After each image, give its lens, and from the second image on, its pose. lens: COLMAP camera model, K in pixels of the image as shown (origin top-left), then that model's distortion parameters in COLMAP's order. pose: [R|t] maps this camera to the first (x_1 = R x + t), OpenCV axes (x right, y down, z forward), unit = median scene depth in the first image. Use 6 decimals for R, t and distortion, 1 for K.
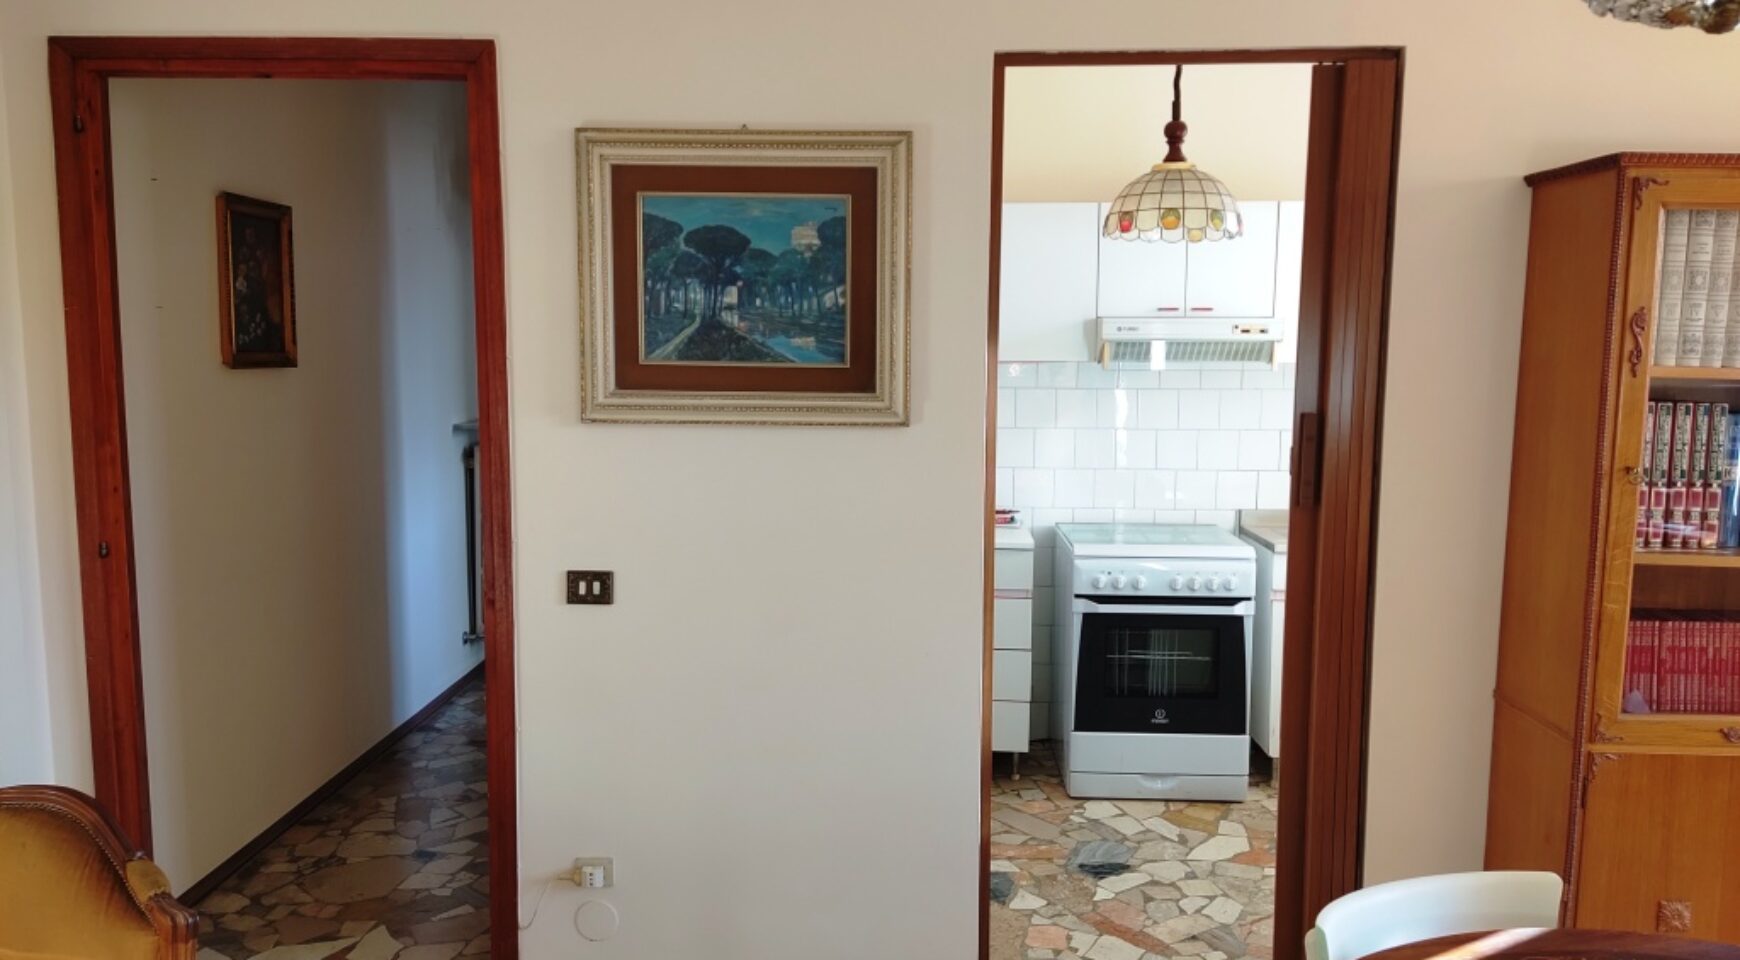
lens RADIAL K [[1295.7, 0, 868.4], [0, 1295.7, 474.0], [0, 0, 1]] dist [0.113622, -0.146845]
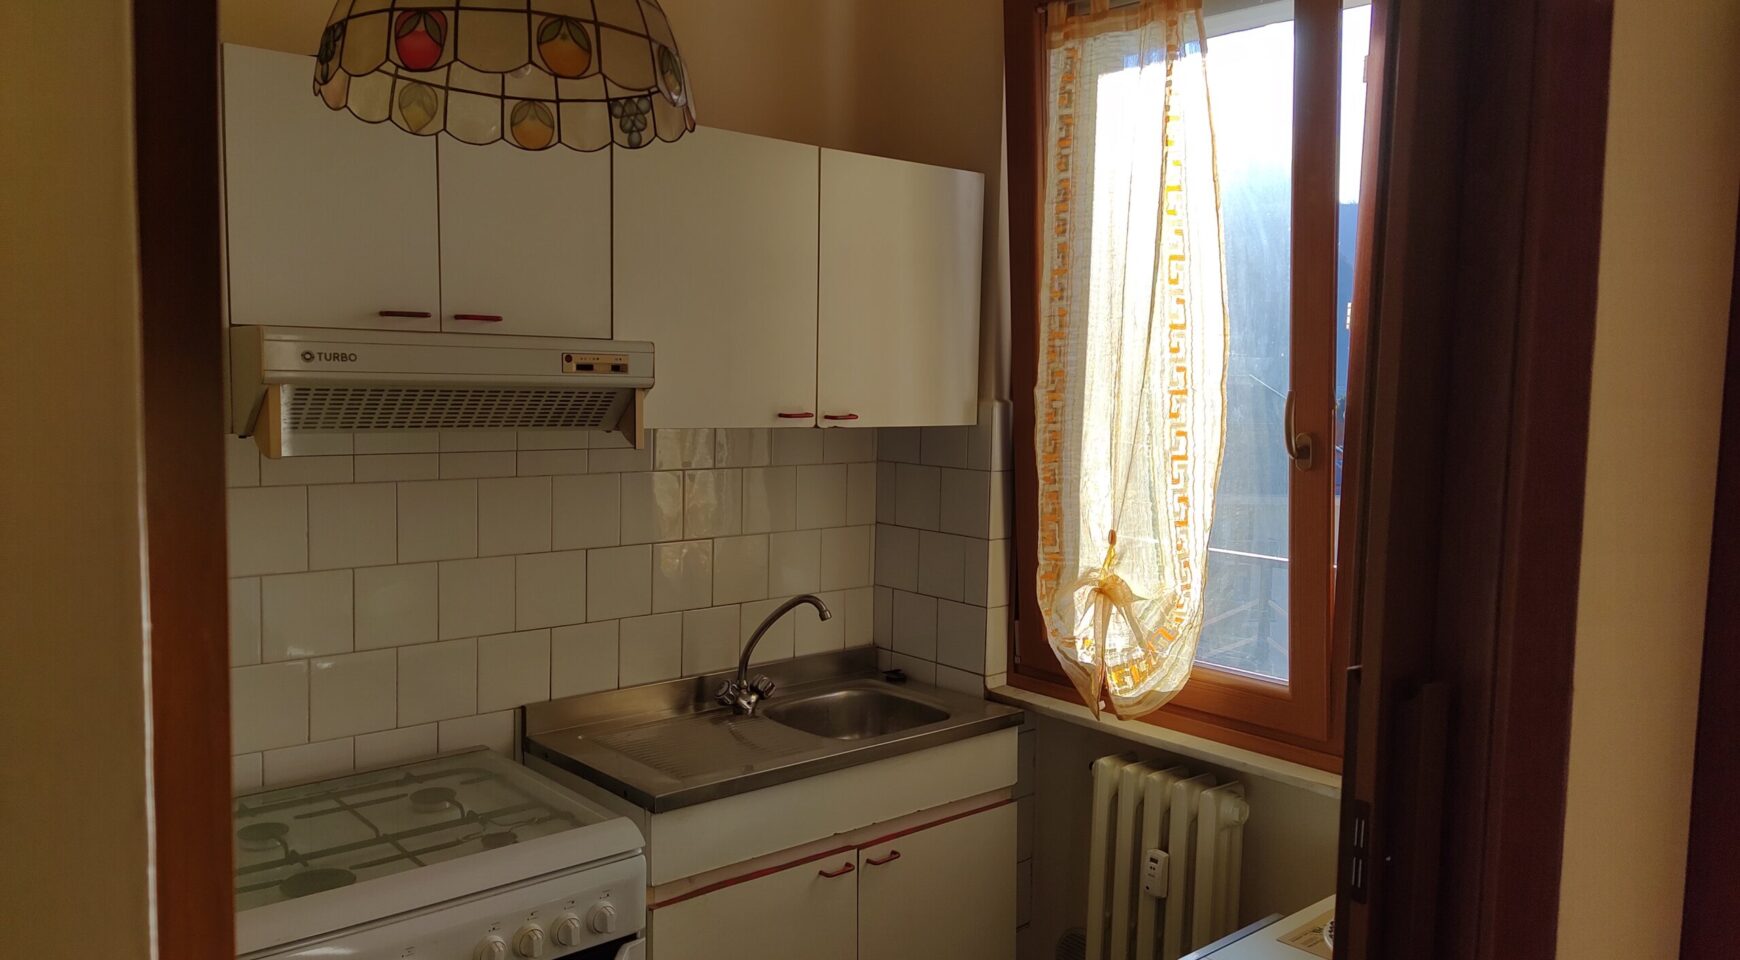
lens RADIAL K [[1295.7, 0, 868.4], [0, 1295.7, 474.0], [0, 0, 1]] dist [0.113622, -0.146845]
pose [[0.732330, -0.045349, 0.679438, 0.039213], [0.060429, 0.998171, 0.001490, -0.064655], [-0.678263, 0.039967, 0.733732, 0.581325]]
